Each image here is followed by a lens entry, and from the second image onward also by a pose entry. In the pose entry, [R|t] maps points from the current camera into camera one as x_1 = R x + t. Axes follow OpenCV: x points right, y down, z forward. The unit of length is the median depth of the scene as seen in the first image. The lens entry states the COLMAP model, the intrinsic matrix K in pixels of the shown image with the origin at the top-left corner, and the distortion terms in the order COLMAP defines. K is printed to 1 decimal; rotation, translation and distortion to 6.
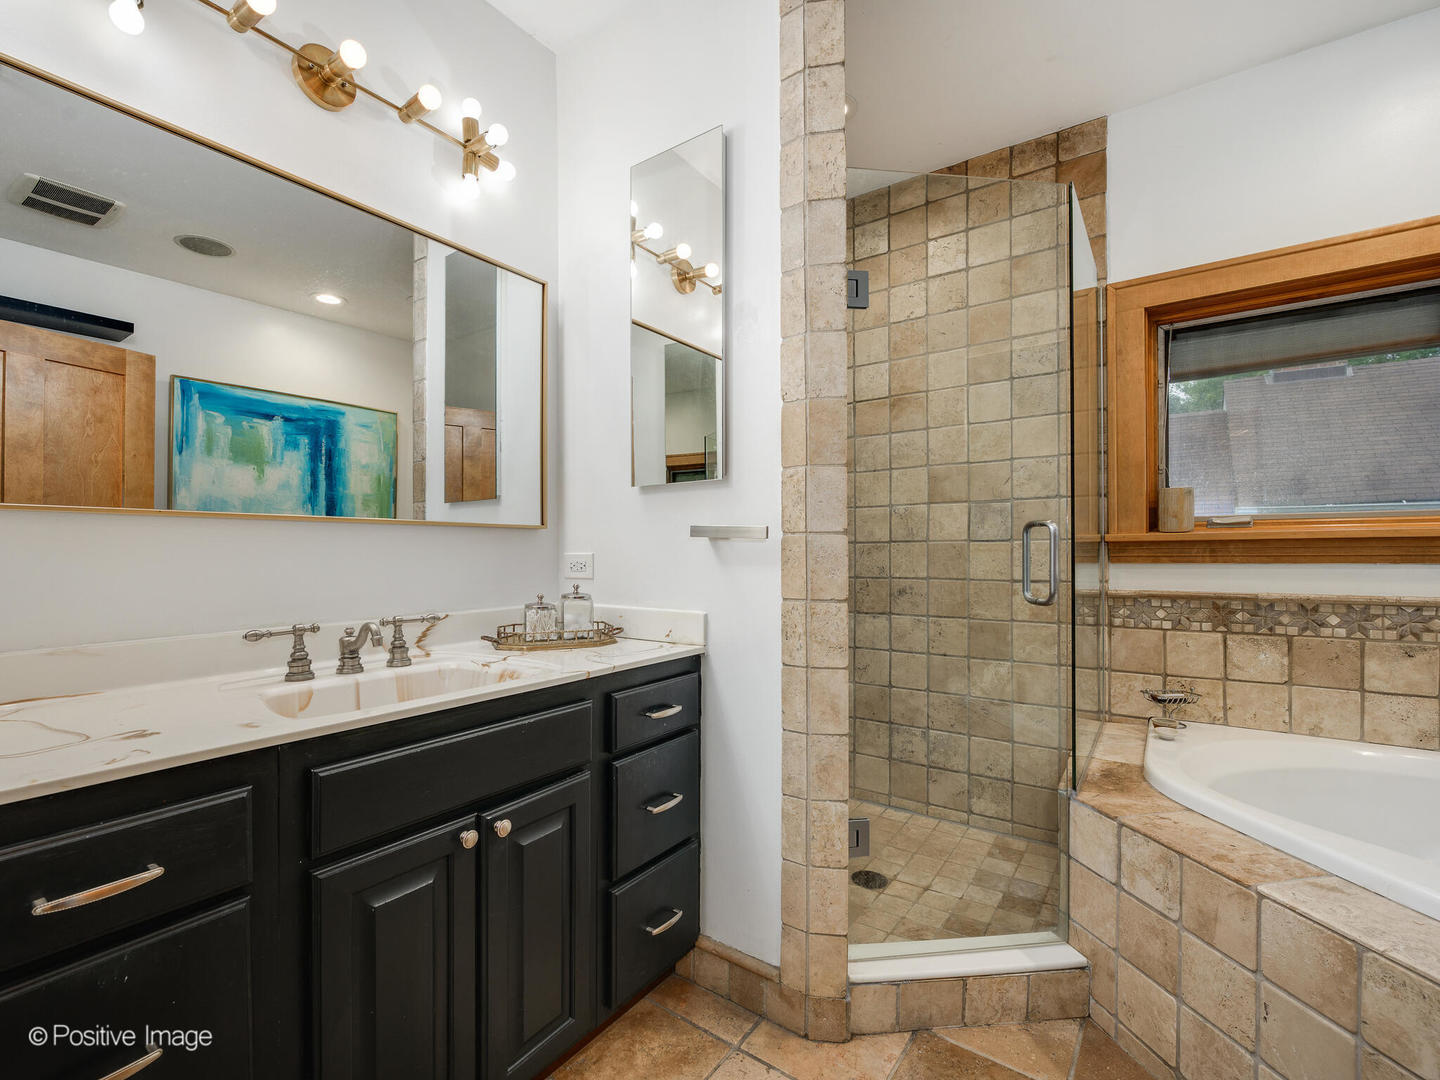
lens RADIAL K [[654.2, 0, 663.4], [0, 654.2, 545.7], [0, 0, 1]] dist [-0.007196, 0.001346]
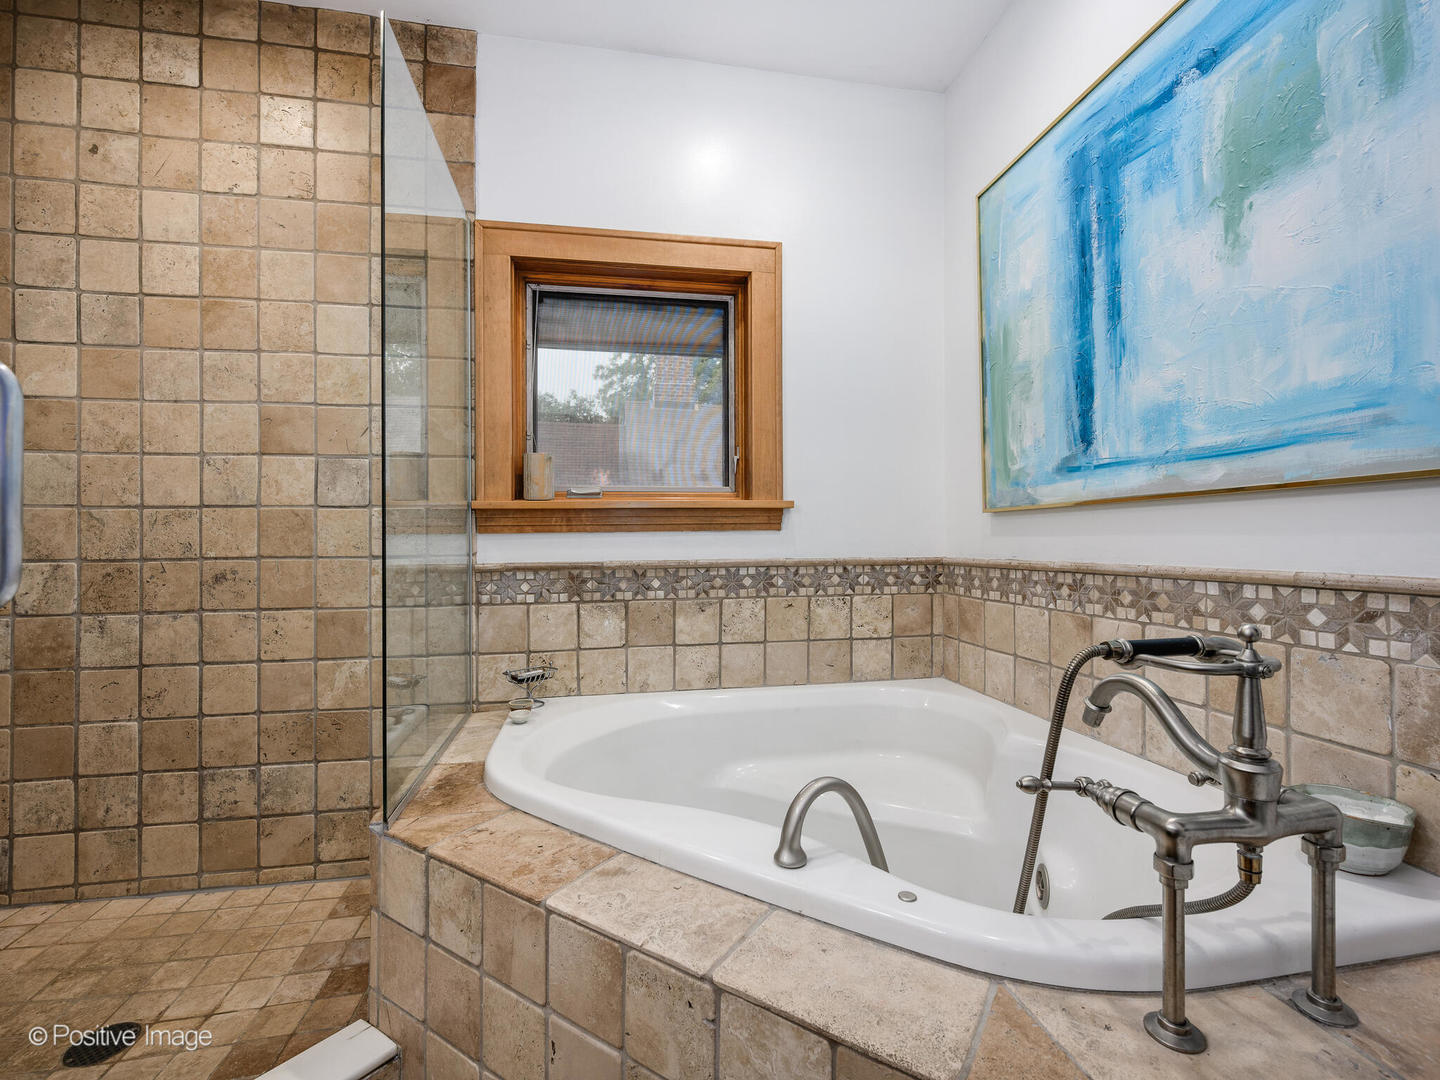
lens RADIAL K [[654.2, 0, 722.6], [0, 654.2, 540.3], [0, 0, 1]] dist [-0.007196, 0.001346]
pose [[0.670117, 0.002003, 0.742253, 0.253622], [0.000186, 0.999996, -0.002866, 0.039532], [-0.742255, 0.002059, 0.670114, 0.157769]]
